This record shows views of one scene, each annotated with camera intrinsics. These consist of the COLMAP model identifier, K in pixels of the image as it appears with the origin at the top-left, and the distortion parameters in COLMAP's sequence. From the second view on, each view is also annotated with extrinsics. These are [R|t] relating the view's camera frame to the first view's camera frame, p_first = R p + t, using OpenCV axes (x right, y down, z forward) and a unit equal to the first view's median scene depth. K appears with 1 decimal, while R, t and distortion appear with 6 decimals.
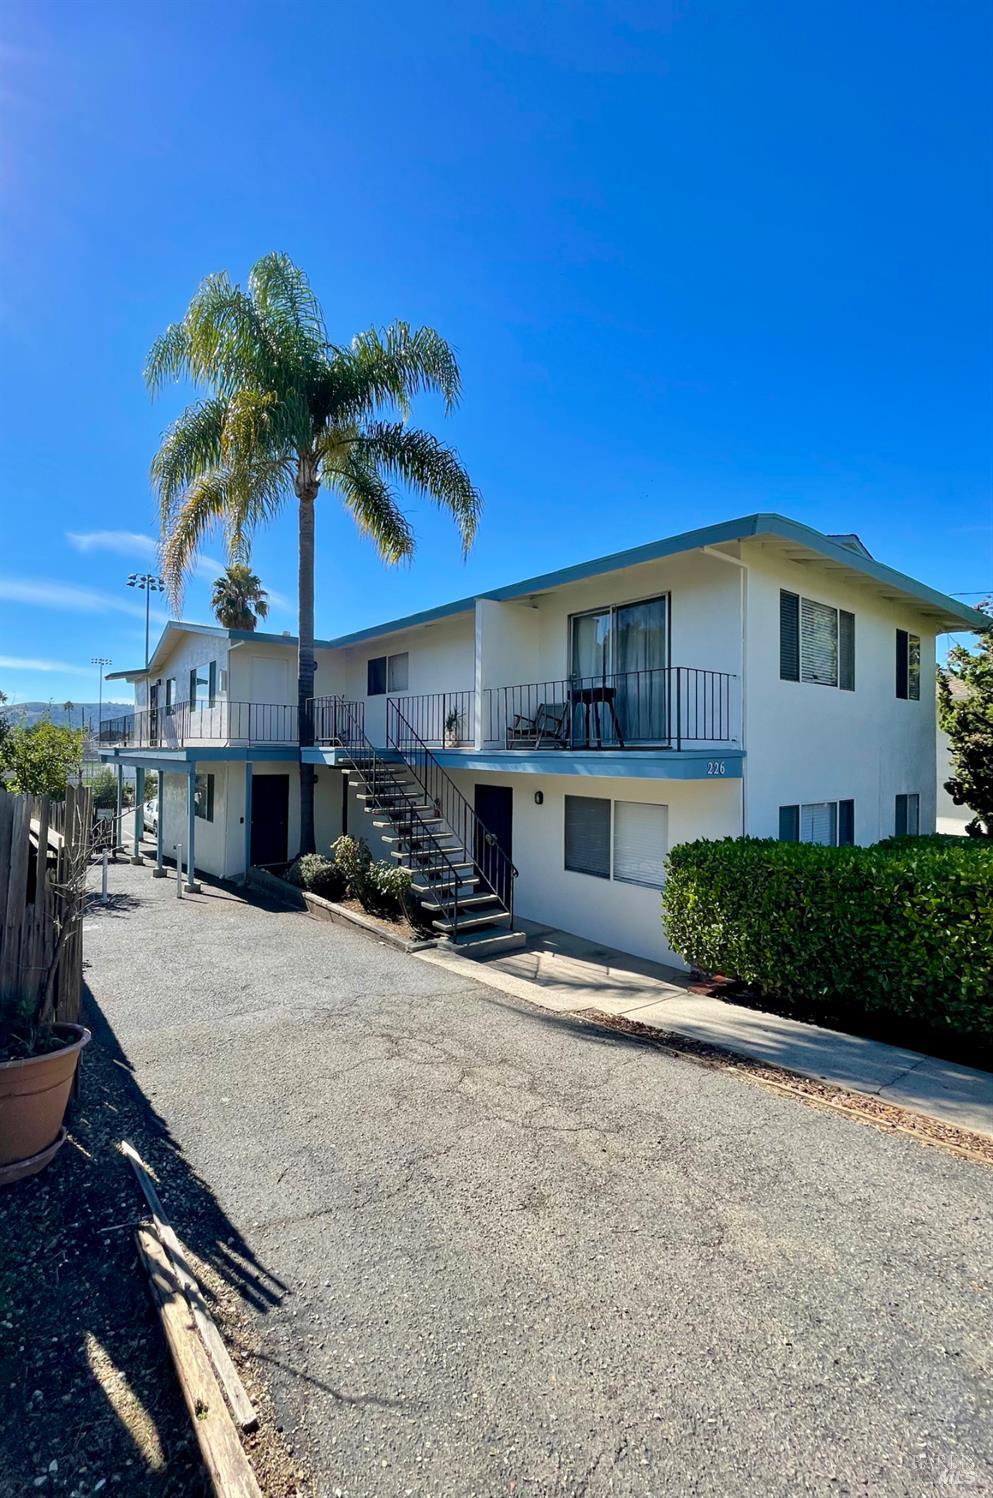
lens RADIAL K [[635.1, 0, 456.3], [0, 635.1, 752.7], [0, 0, 1]] dist [-0.000642, -0.000015]
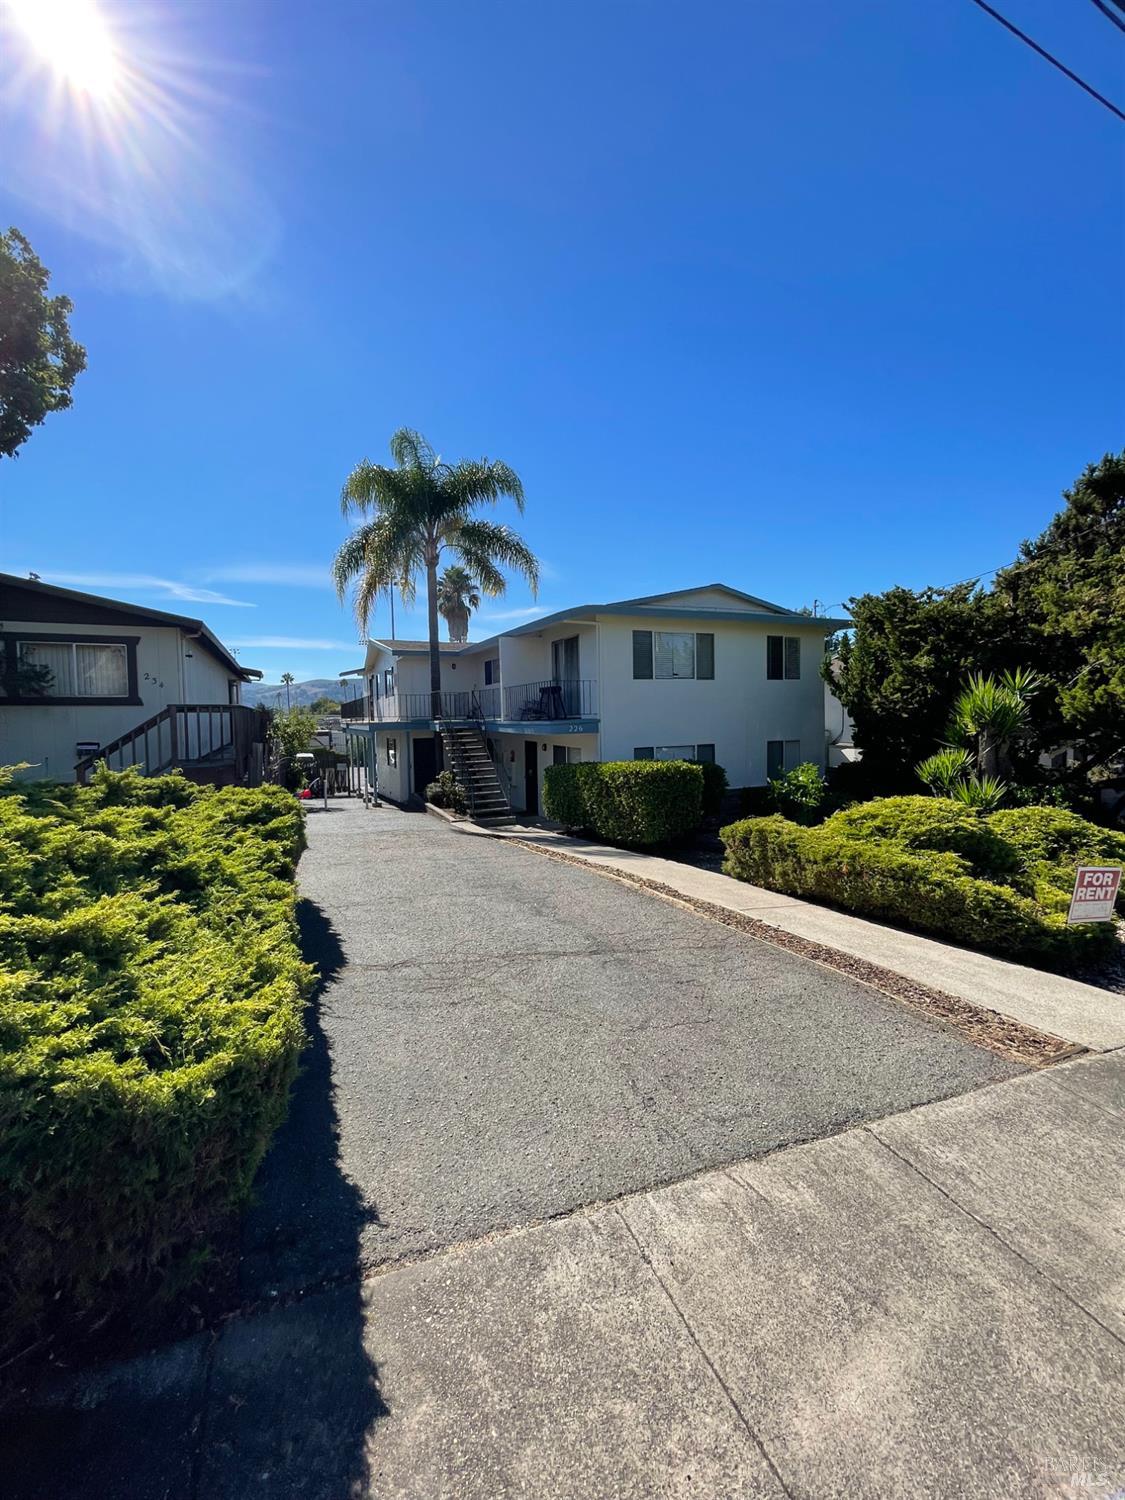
lens RADIAL K [[607.7, 0, 558.8], [0, 607.7, 743.5], [0, 0, 1]] dist [0.008262, -0.000618]
pose [[0.978069, -0.022325, -0.207082, 0.413844], [0.031603, 0.998634, 0.041604, -0.005986], [0.205871, -0.047236, 0.977438, -0.505676]]
